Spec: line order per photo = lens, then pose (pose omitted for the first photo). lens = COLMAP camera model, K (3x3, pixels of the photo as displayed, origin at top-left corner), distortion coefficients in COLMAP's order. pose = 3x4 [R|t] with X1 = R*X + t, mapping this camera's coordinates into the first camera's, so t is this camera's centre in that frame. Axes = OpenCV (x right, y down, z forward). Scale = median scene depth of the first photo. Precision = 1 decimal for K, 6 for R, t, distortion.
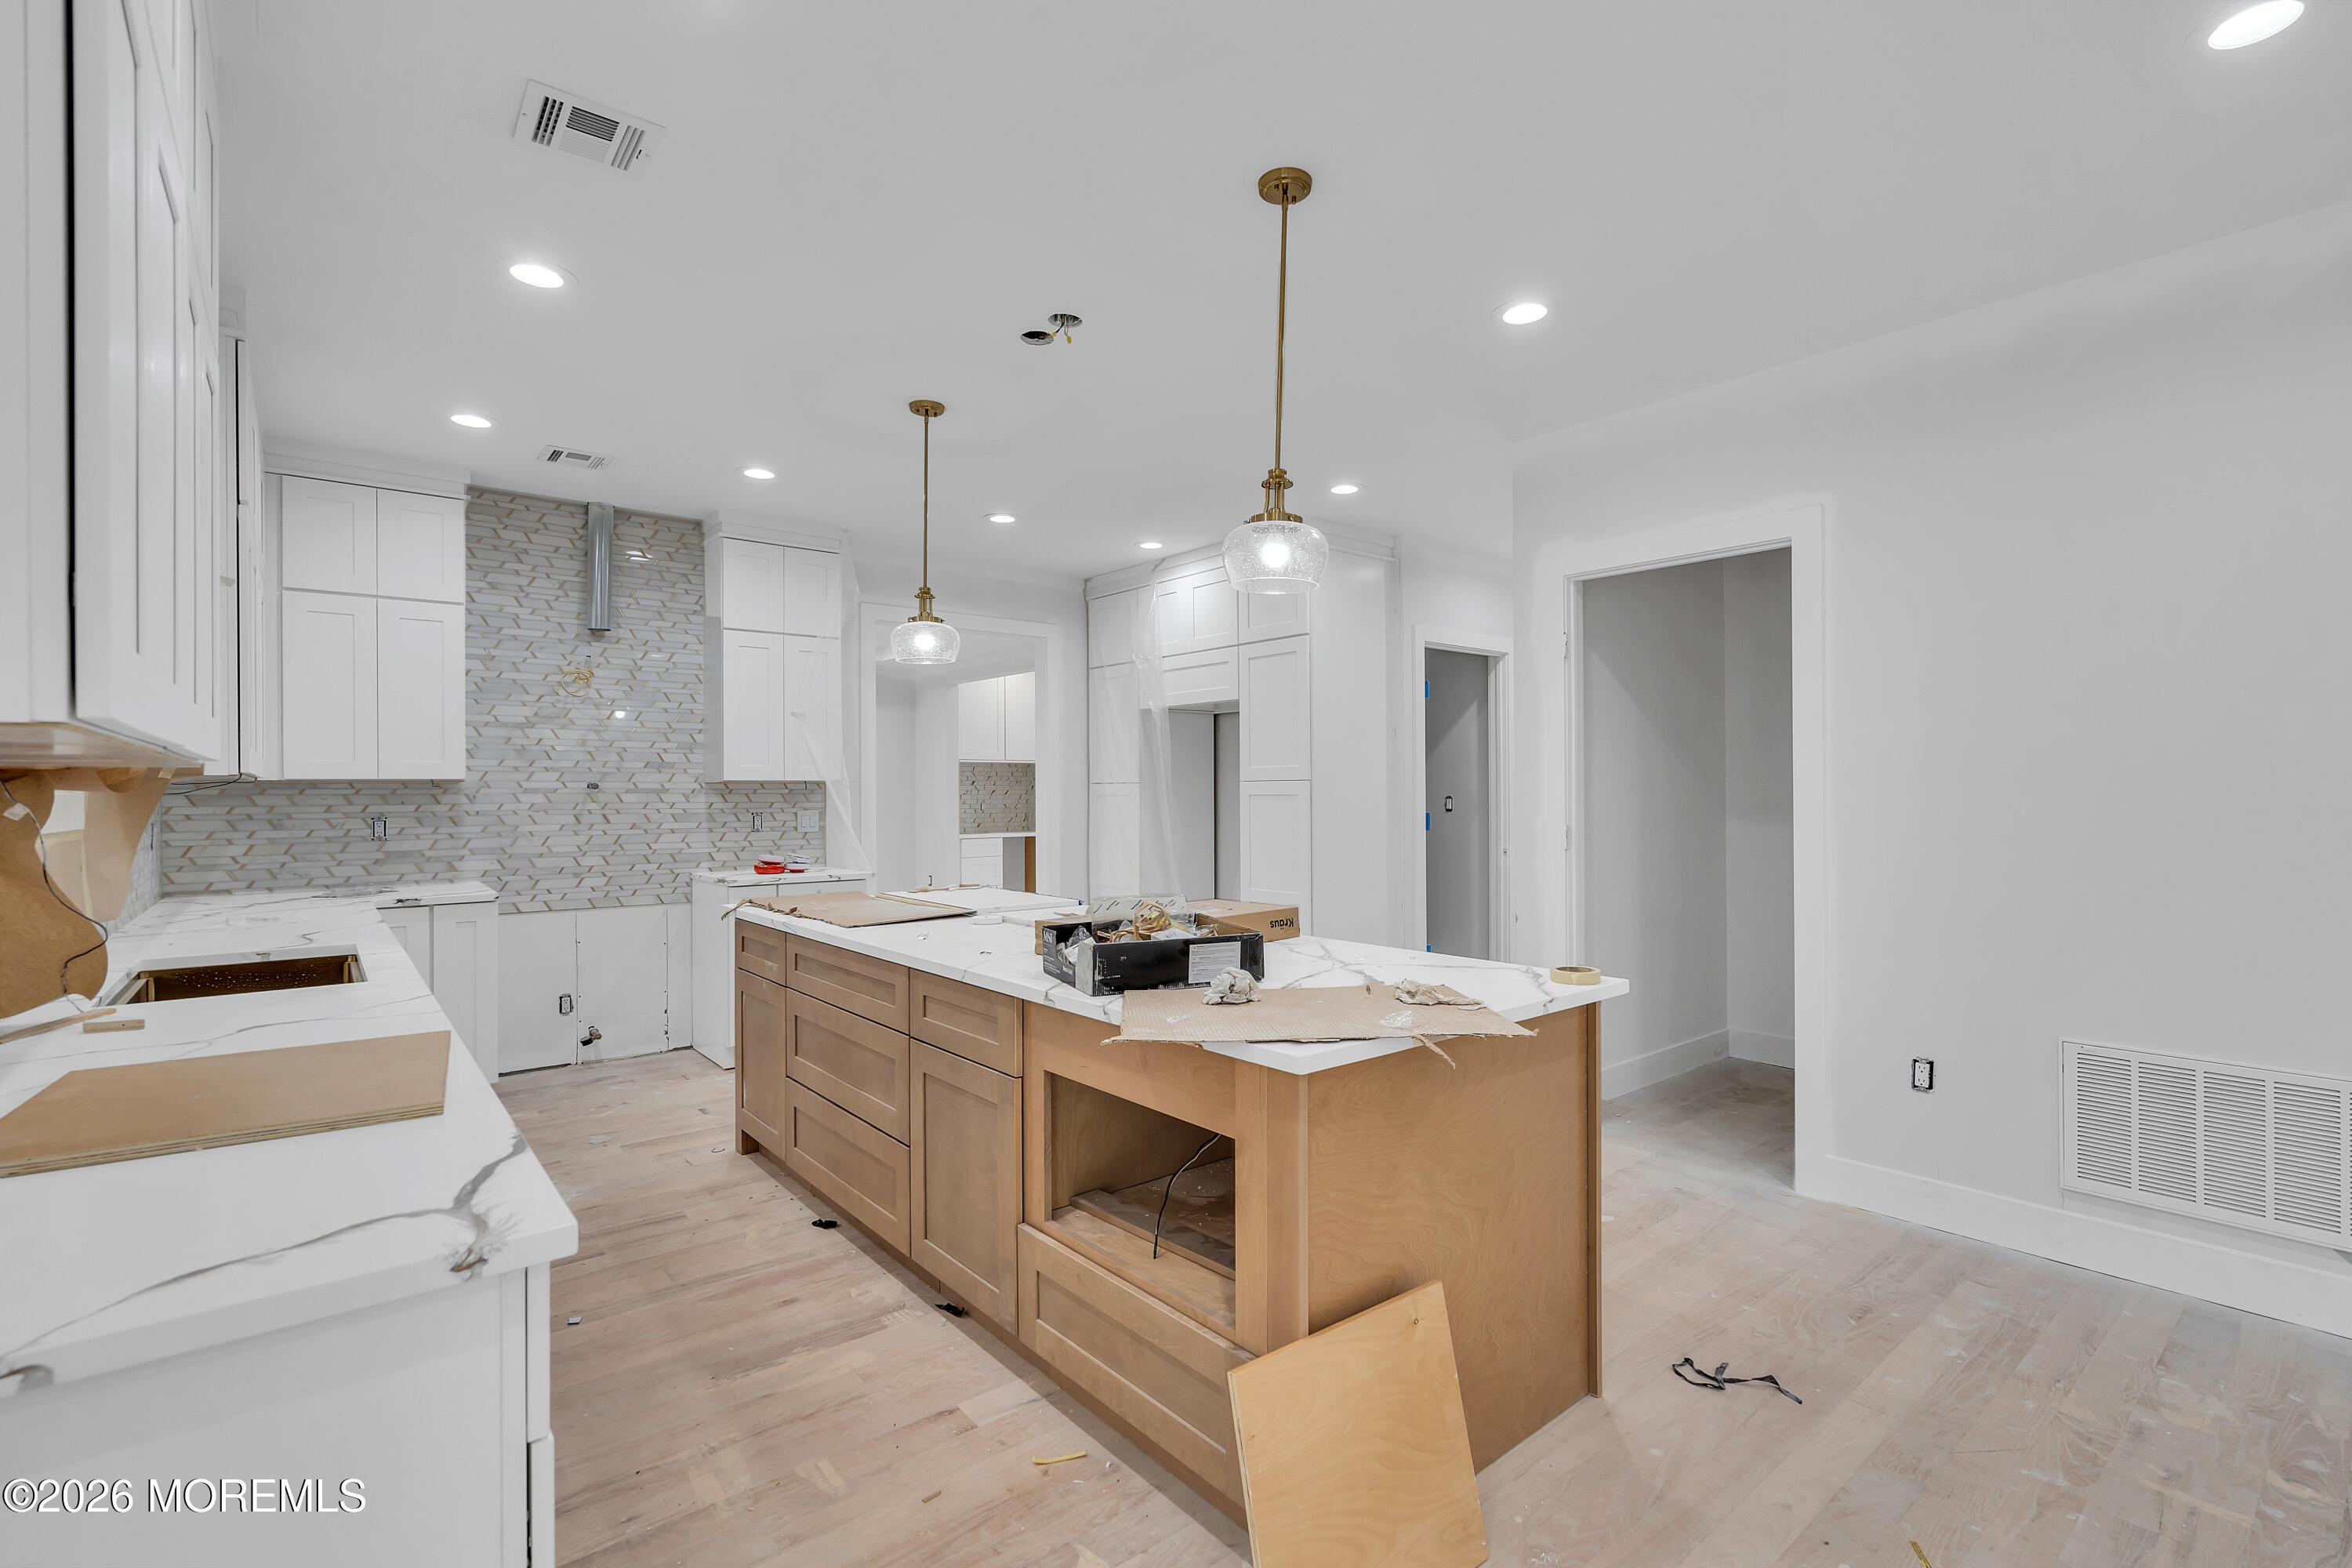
lens RADIAL K [[1058.6, 0, 1181.1], [0, 1058.6, 784.4], [0, 0, 1]] dist [-0.004279, 0.000925]
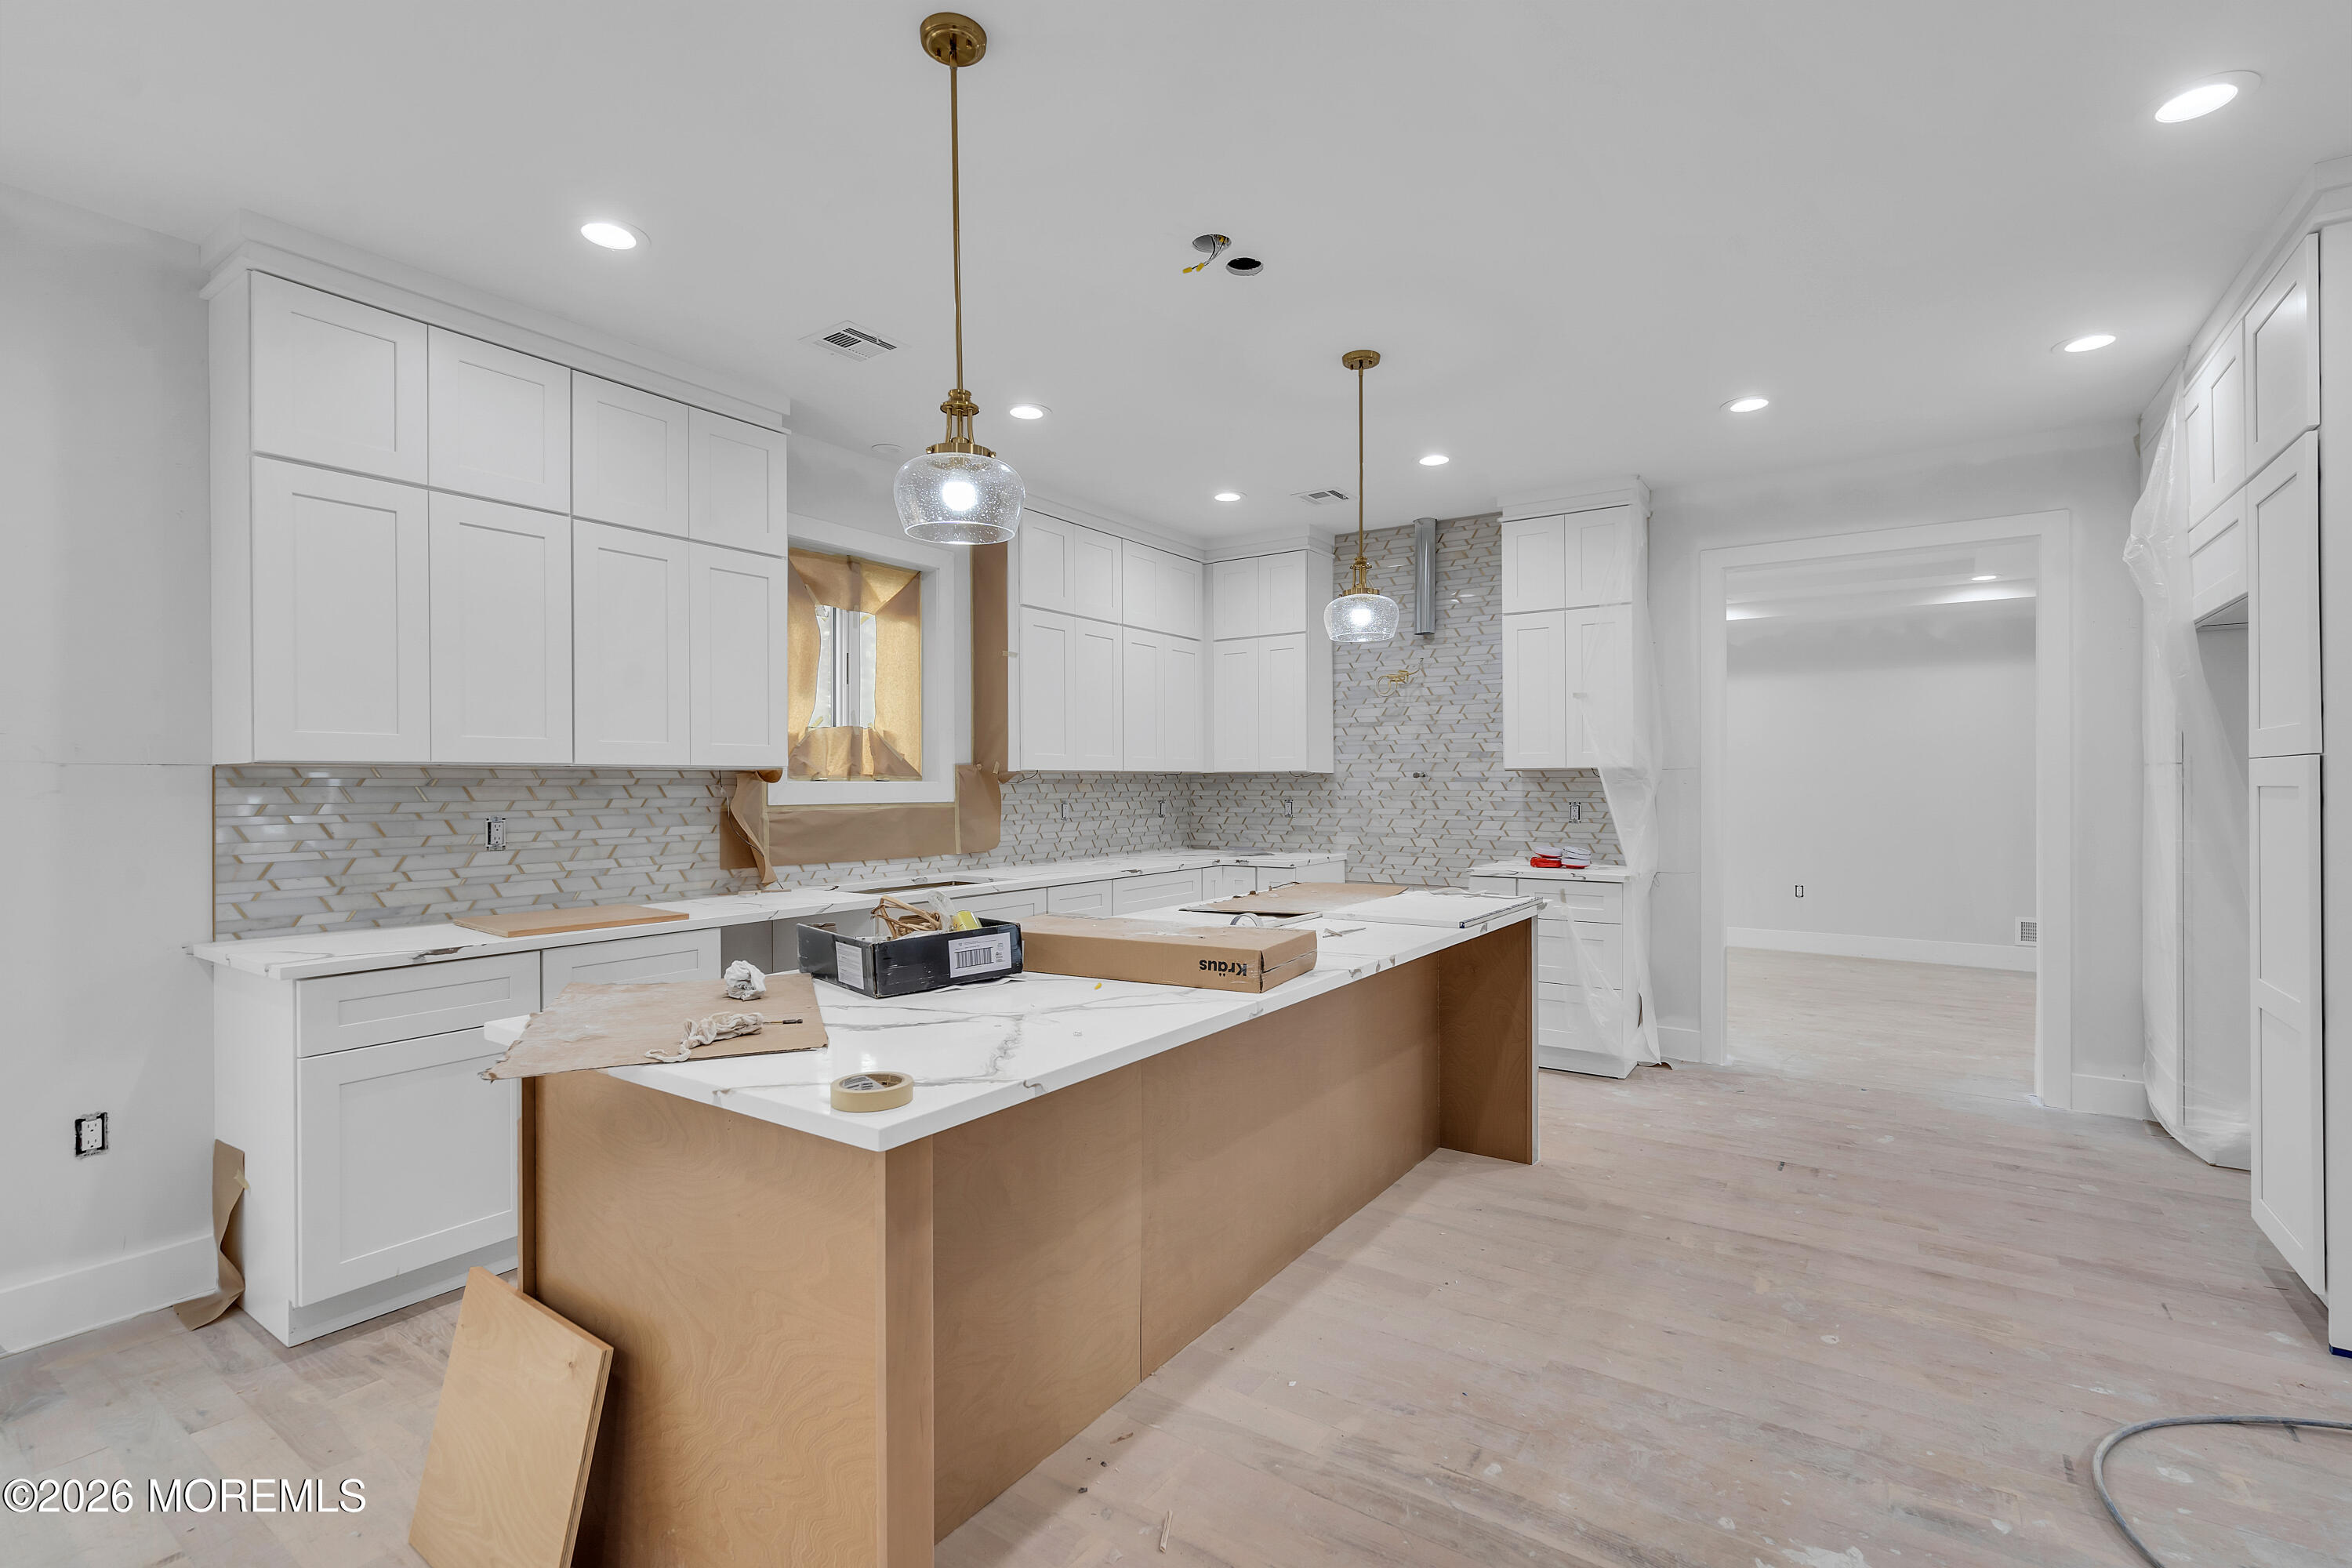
lens RADIAL K [[1058.6, 0, 1181.1], [0, 1058.6, 784.4], [0, 0, 1]] dist [-0.004279, 0.000925]
pose [[0.284037, 0.004059, -0.958805, 0.456328], [0.008849, 0.999937, 0.006855, 0.001396], [0.958773, -0.010432, 0.283983, 0.458336]]
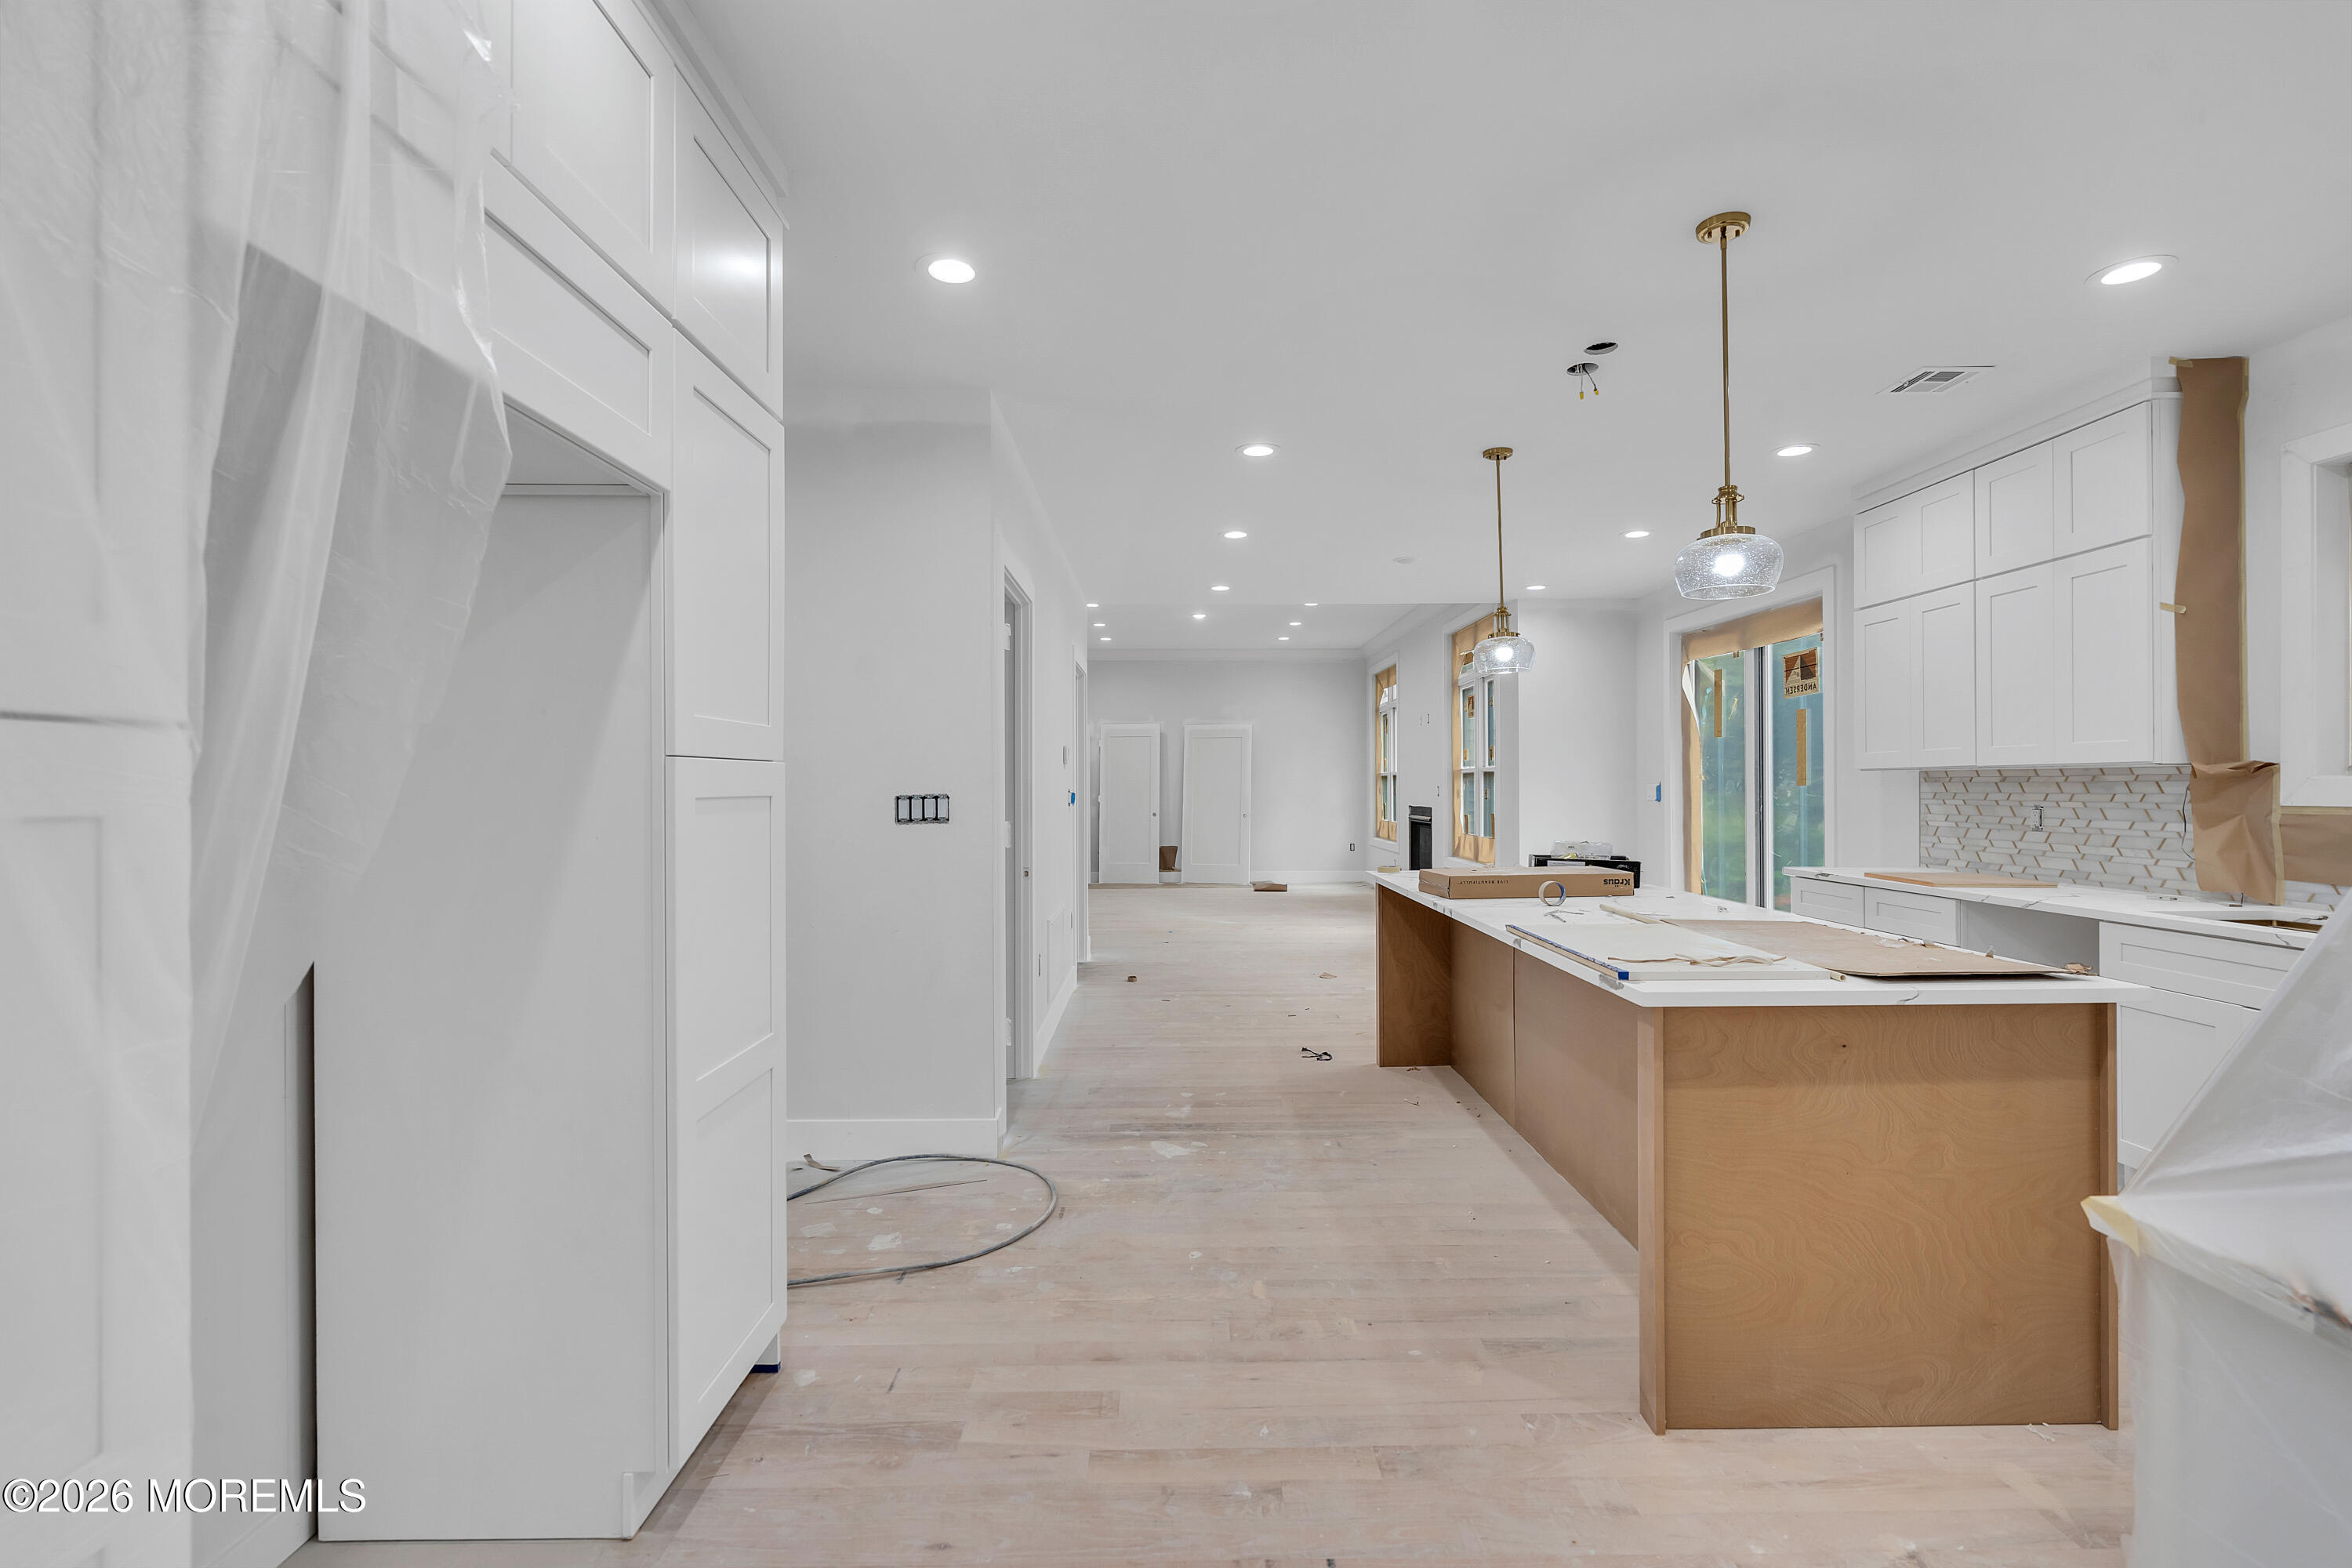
lens RADIAL K [[1060.1, 0, 1185.1], [0, 1060.1, 788.1], [0, 0, 1]] dist [-0.003808, 0.000435]
pose [[-0.783675, 0.005928, 0.621142, -0.302777], [0.003815, 0.999982, -0.004731, 0.009814], [-0.621159, -0.001338, -0.783684, 1.364208]]
